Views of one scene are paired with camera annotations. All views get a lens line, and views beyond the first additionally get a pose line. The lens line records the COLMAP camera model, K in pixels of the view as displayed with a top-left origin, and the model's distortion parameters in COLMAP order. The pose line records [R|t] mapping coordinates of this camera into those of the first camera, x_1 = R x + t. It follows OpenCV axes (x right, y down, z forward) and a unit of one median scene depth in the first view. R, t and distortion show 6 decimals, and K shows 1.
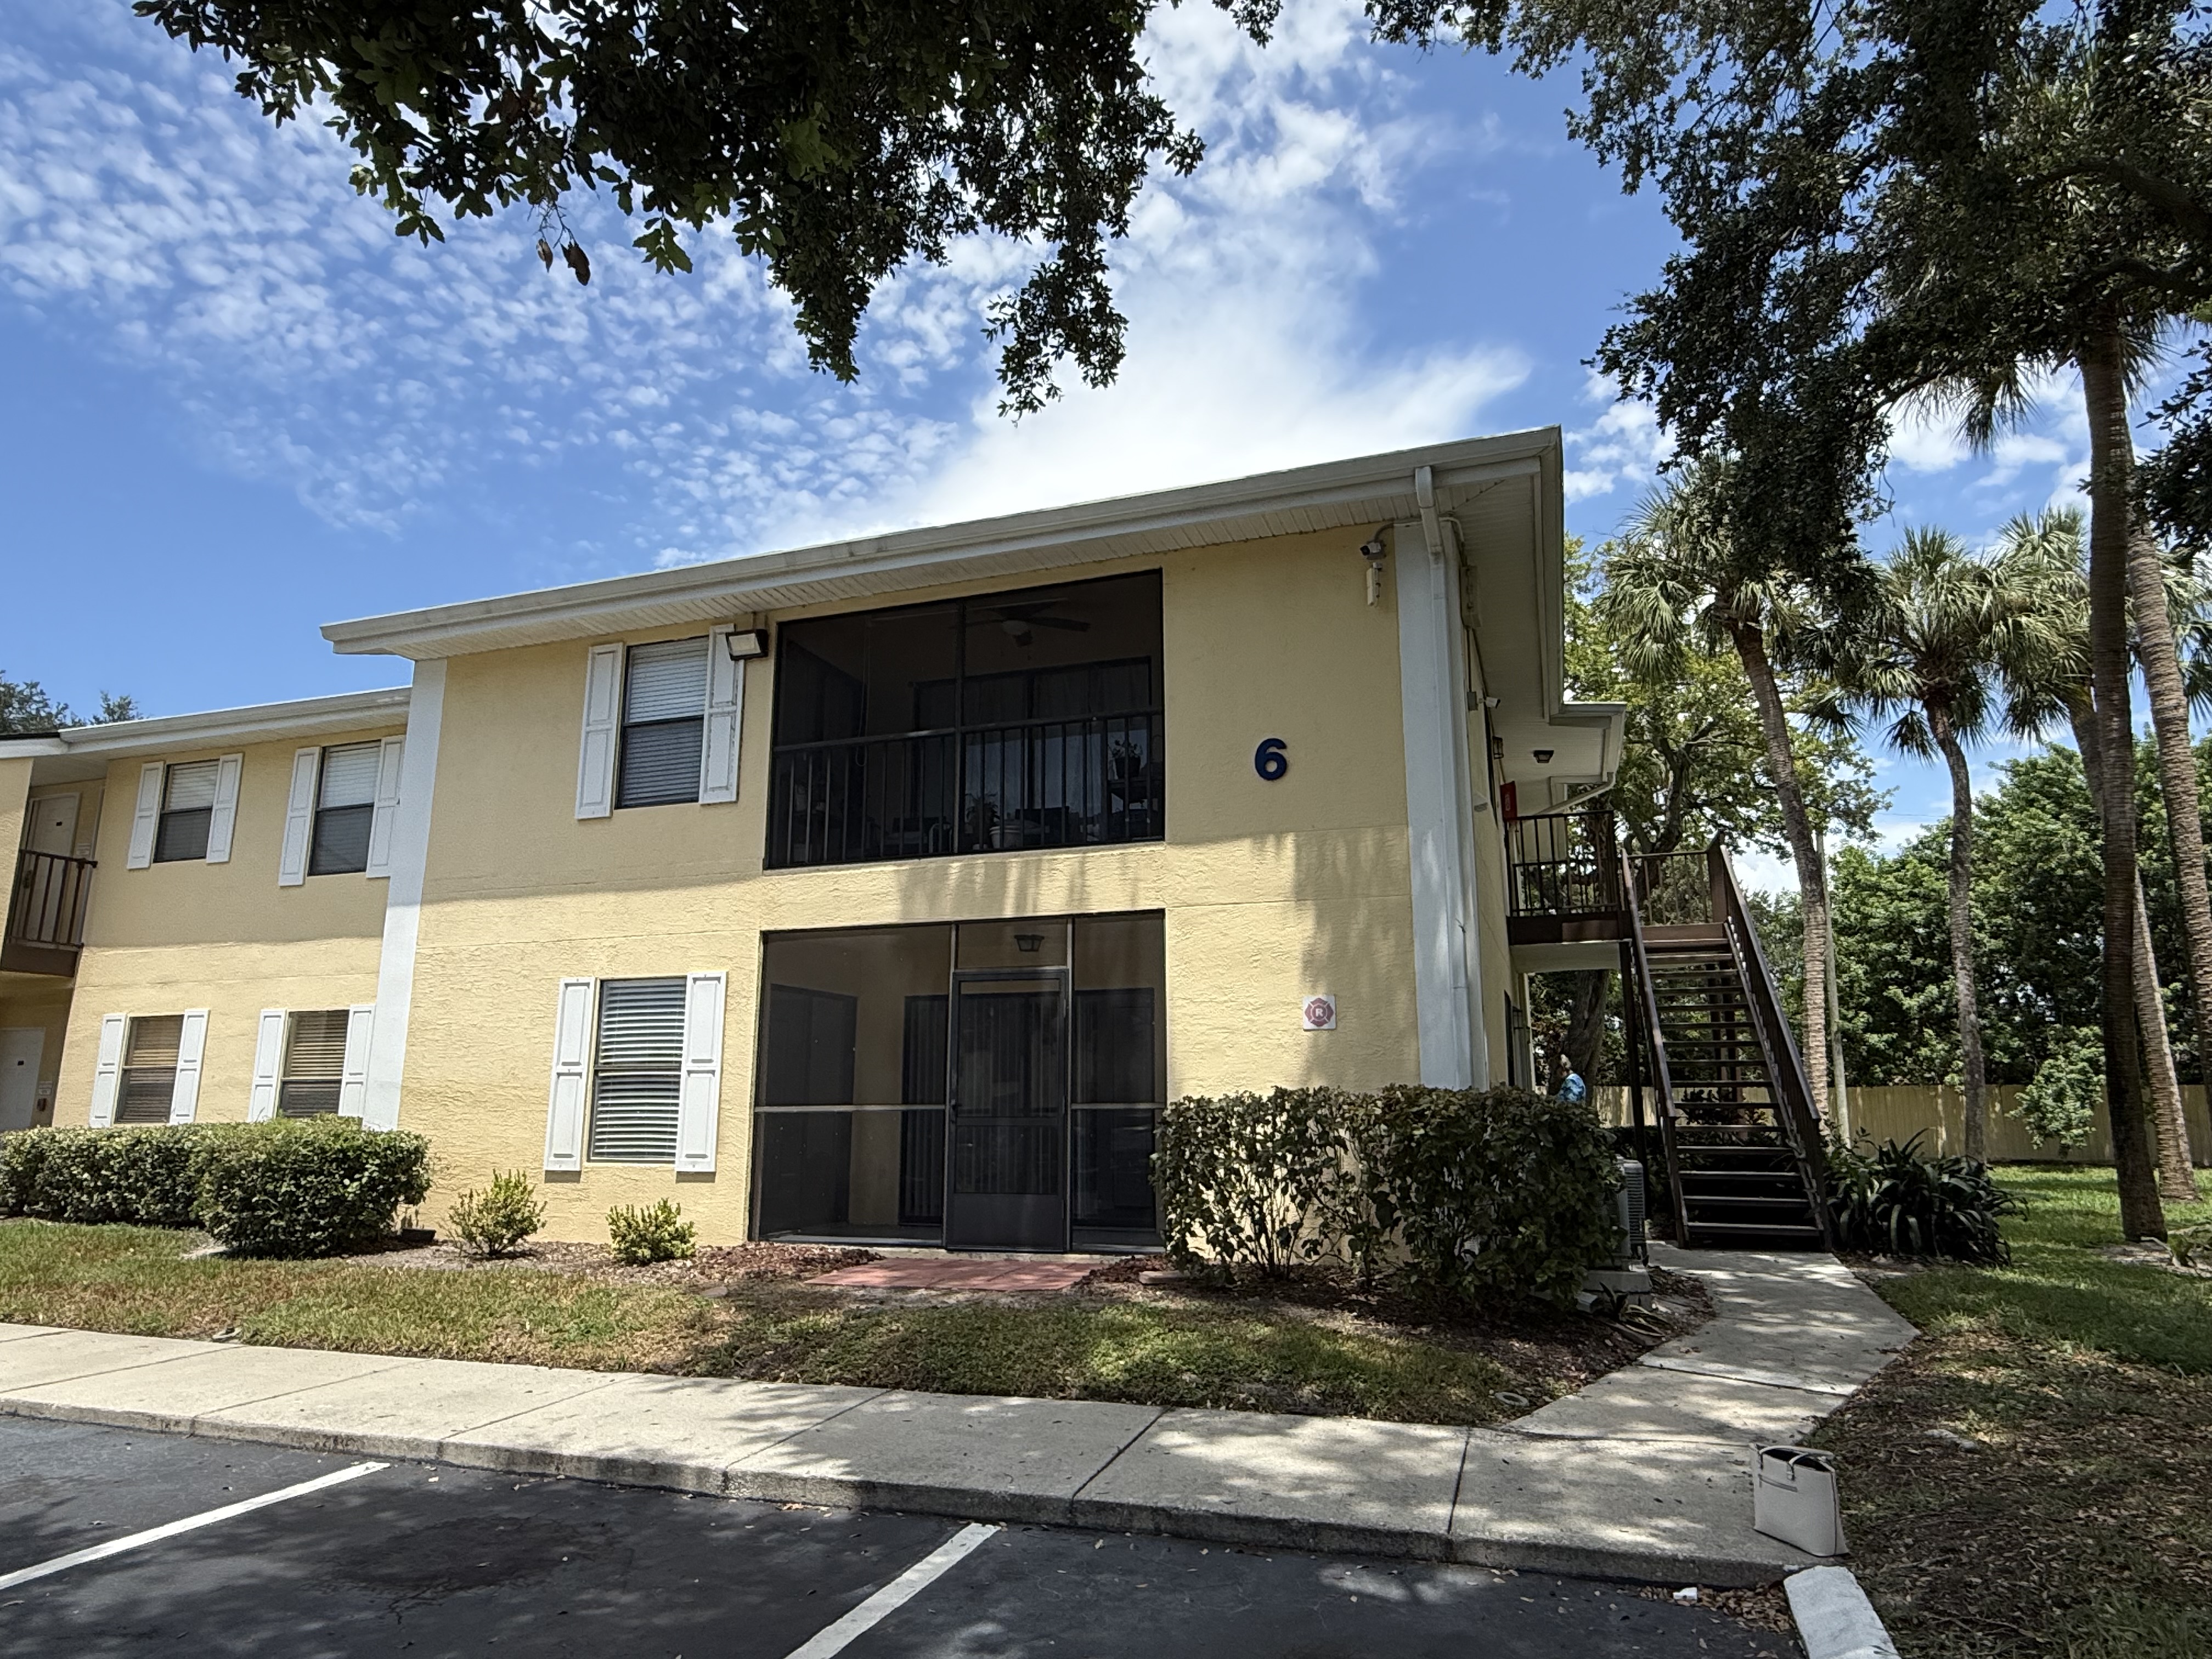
lens RADIAL K [[1328.6, 0, 1106.0], [0, 1328.6, 829.5], [0, 0, 1]] dist [0.000964, 0.001692]
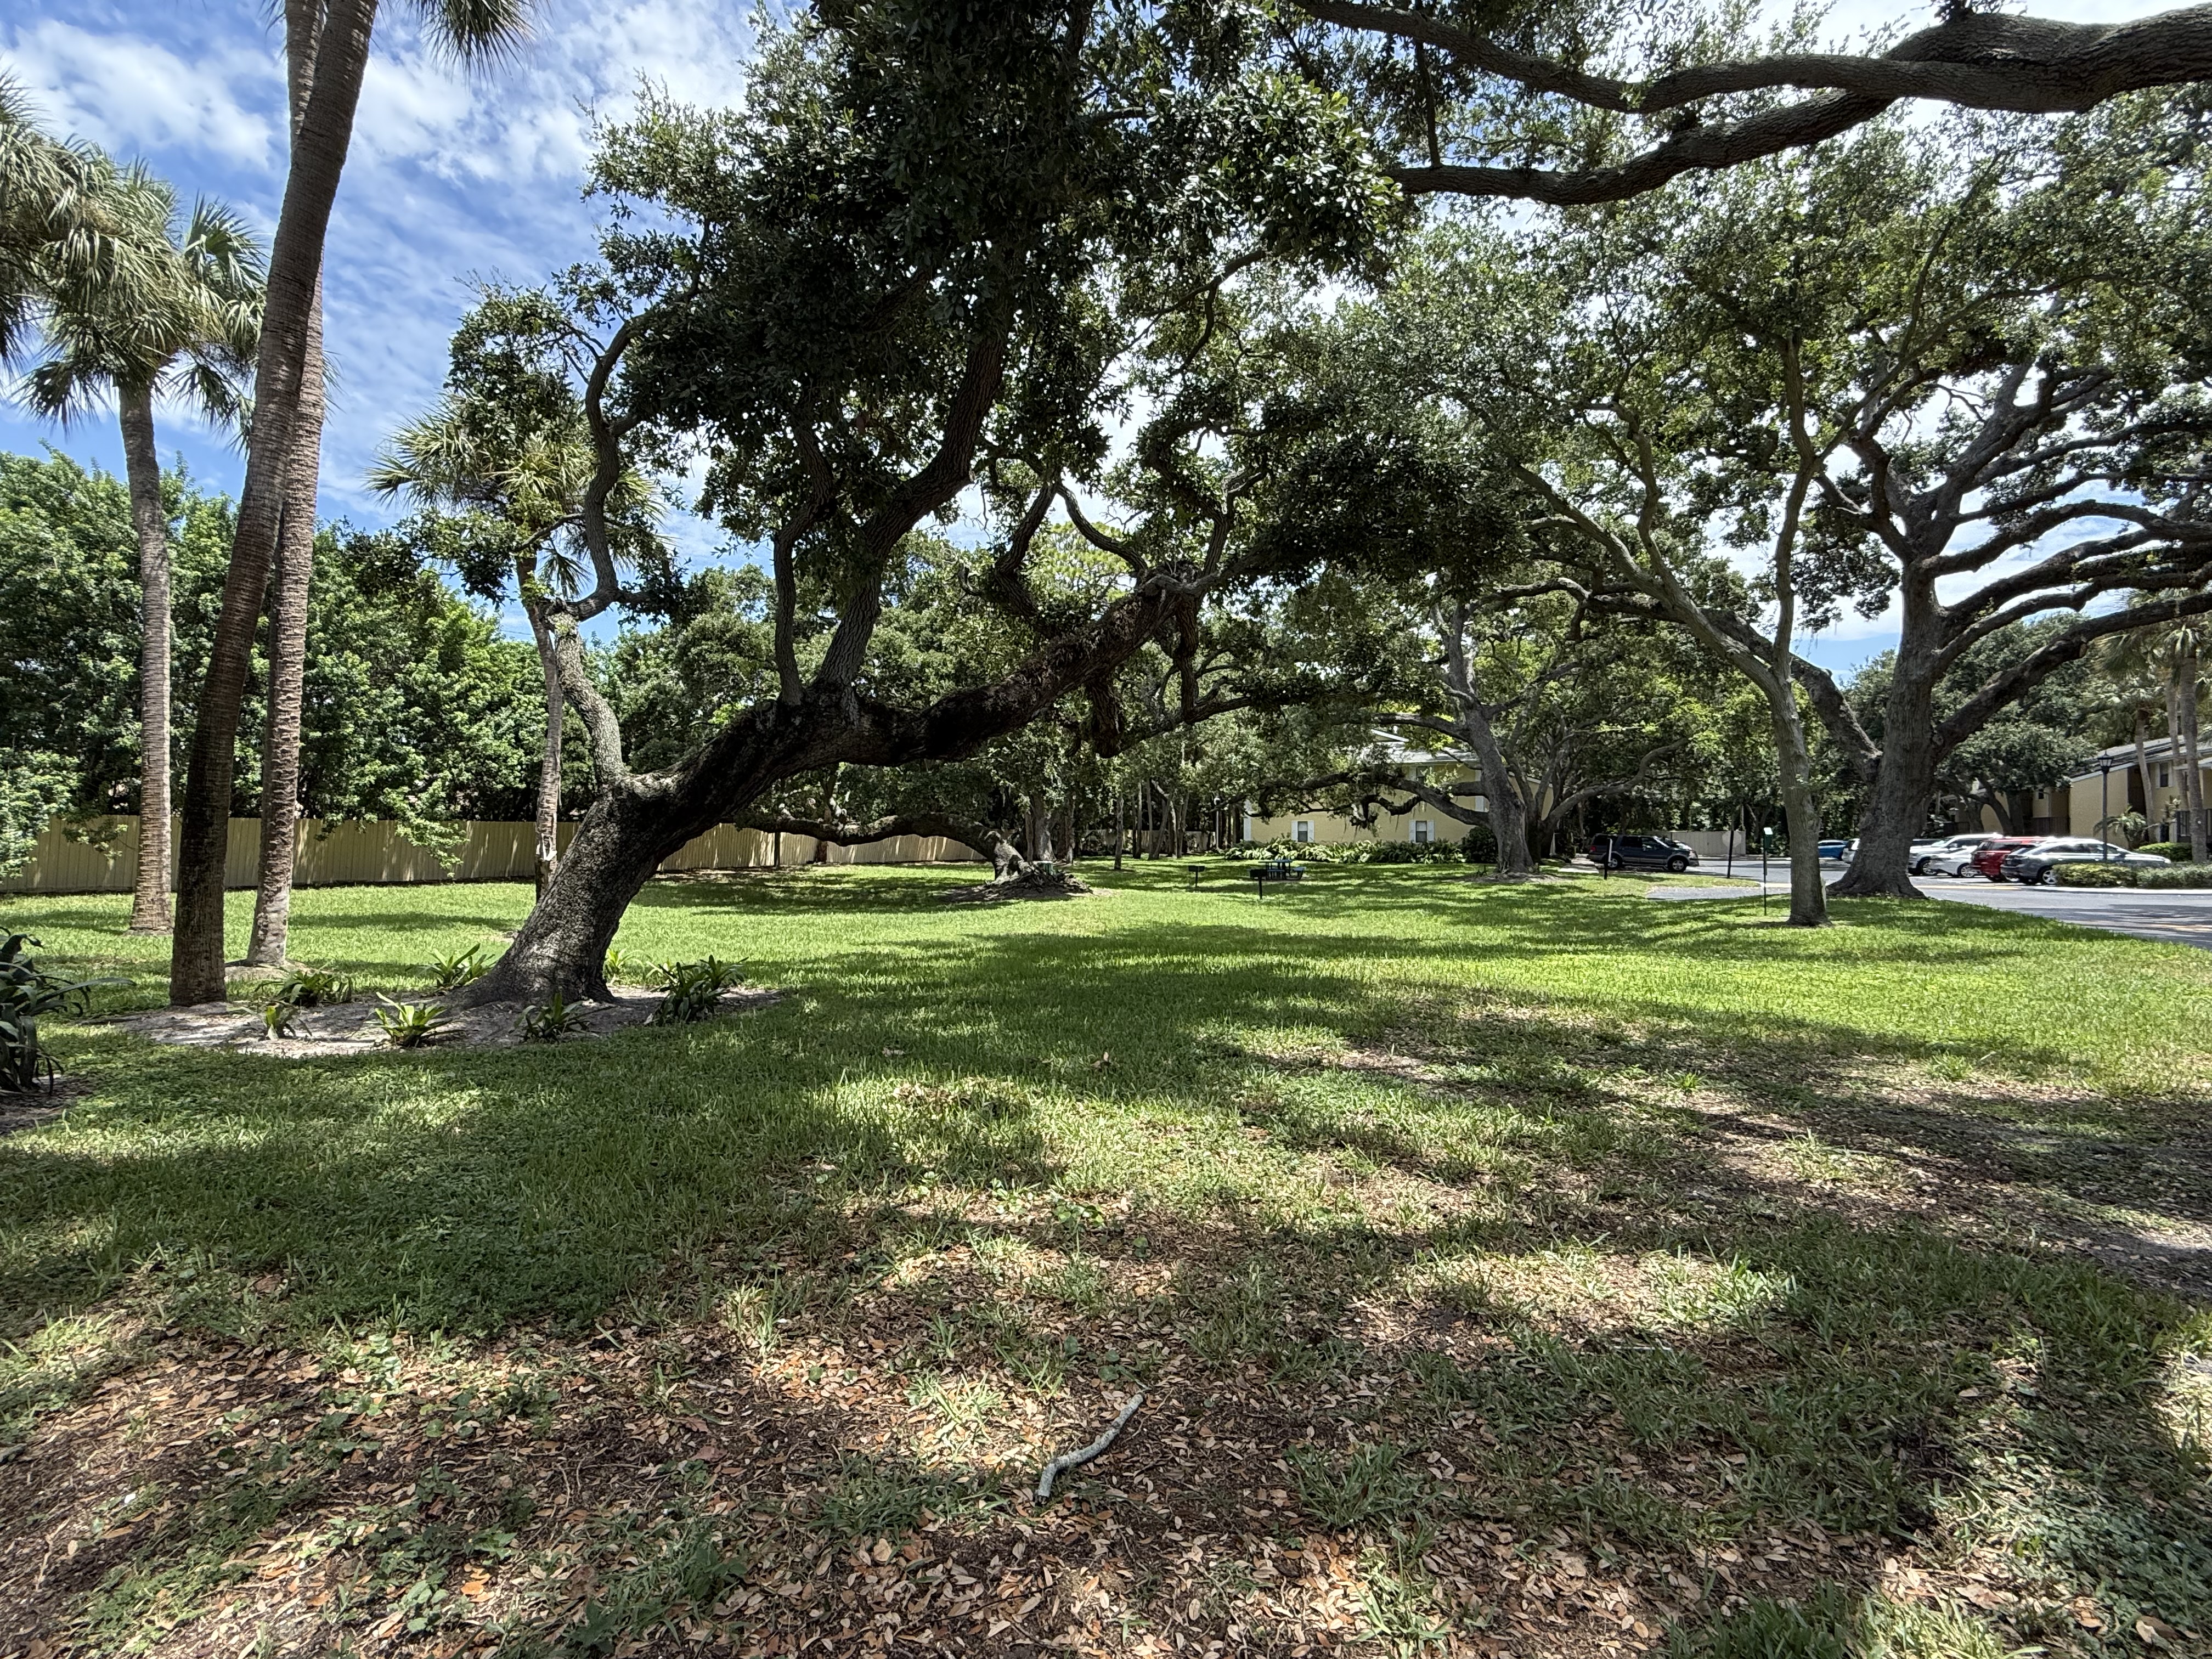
lens RADIAL K [[1024.9, 0, 1106.0], [0, 1024.9, 829.5], [0, 0, 1]] dist [-0.001855, -0.000477]
pose [[0.100903, 0.011467, 0.994830, 0.091178], [-0.210793, 0.977478, 0.010113, 0.035215], [-0.972309, -0.210724, 0.101047, 0.182138]]
